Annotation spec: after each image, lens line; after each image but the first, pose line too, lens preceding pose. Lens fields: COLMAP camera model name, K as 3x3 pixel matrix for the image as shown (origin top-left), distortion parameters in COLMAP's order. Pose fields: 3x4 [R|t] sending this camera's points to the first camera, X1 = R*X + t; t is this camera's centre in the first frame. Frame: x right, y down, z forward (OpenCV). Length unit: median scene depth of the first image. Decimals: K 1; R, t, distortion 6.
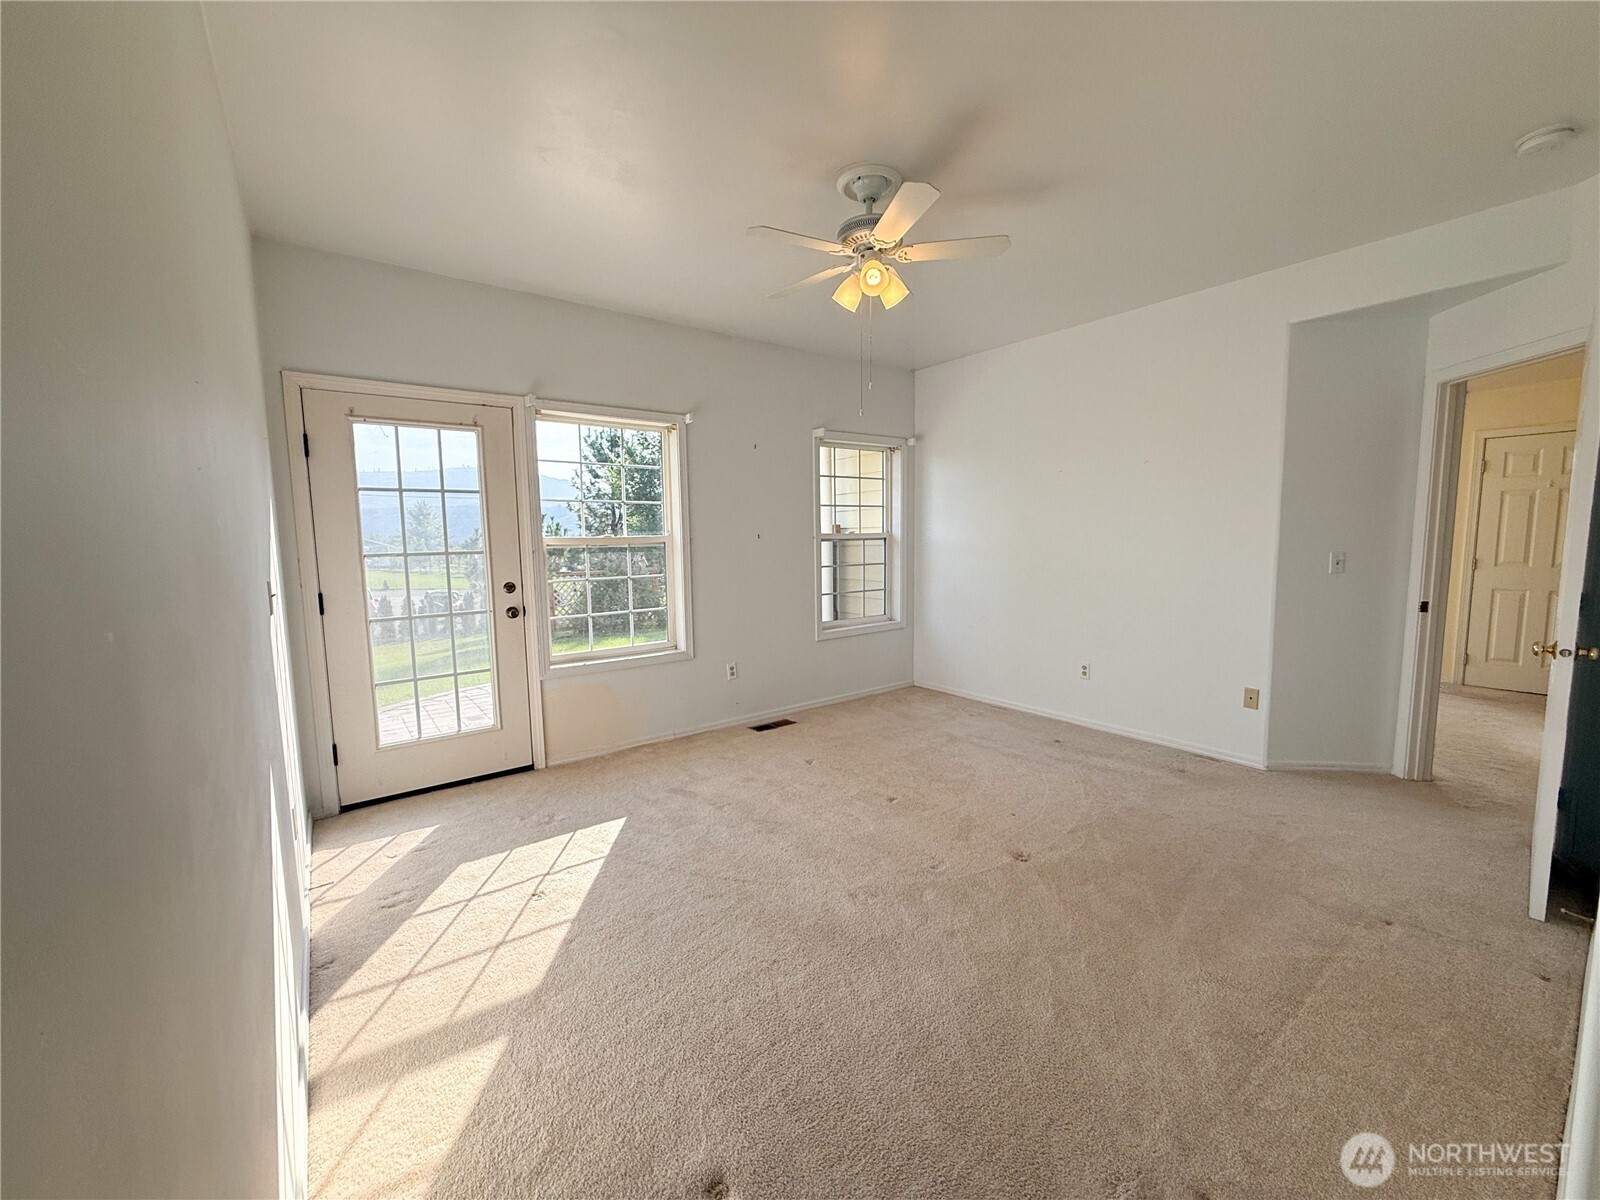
lens RADIAL K [[638.9, 0, 796.3], [0, 638.9, 599.4], [0, 0, 1]] dist [0.001342, 0.000015]
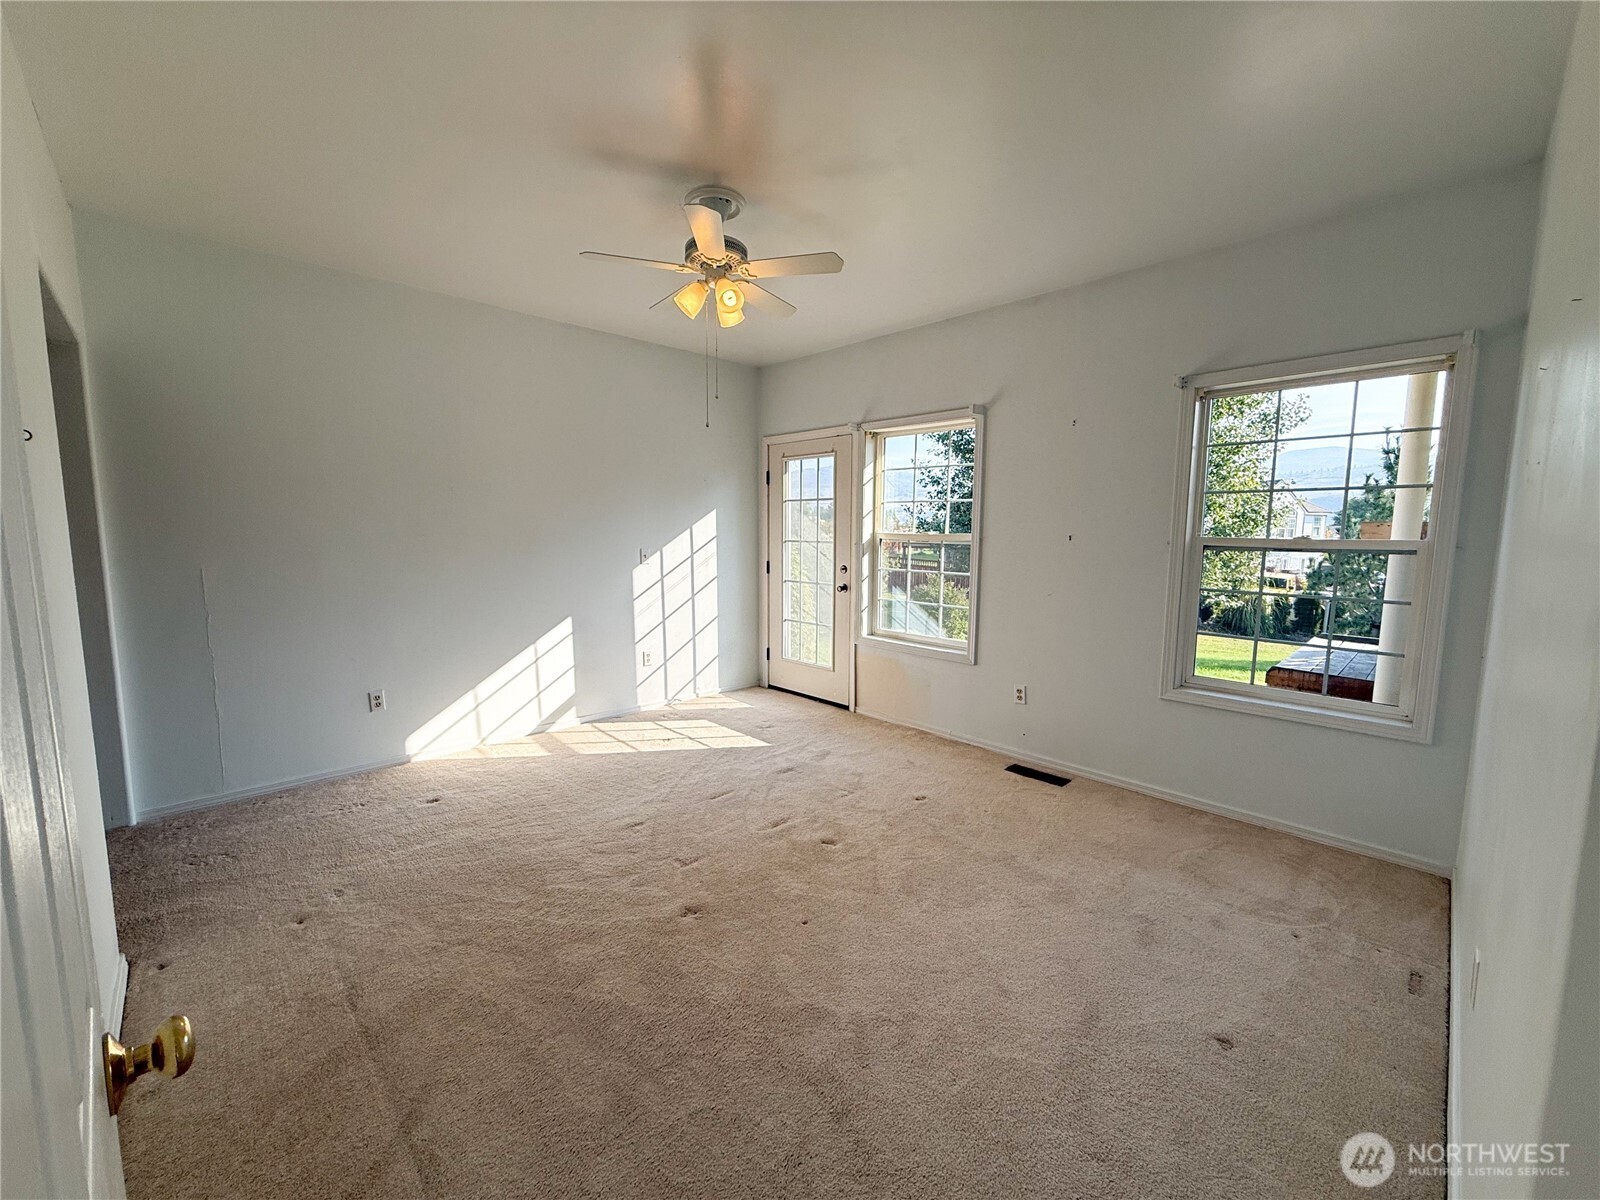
lens RADIAL K [[638.9, 0, 796.3], [0, 638.9, 599.4], [0, 0, 1]] dist [0.001342, 0.000015]
pose [[0.118481, 0.126205, -0.984903, 0.909289], [-0.109932, 0.987460, 0.113308, -0.101844], [0.986852, 0.094848, 0.130869, 0.765989]]
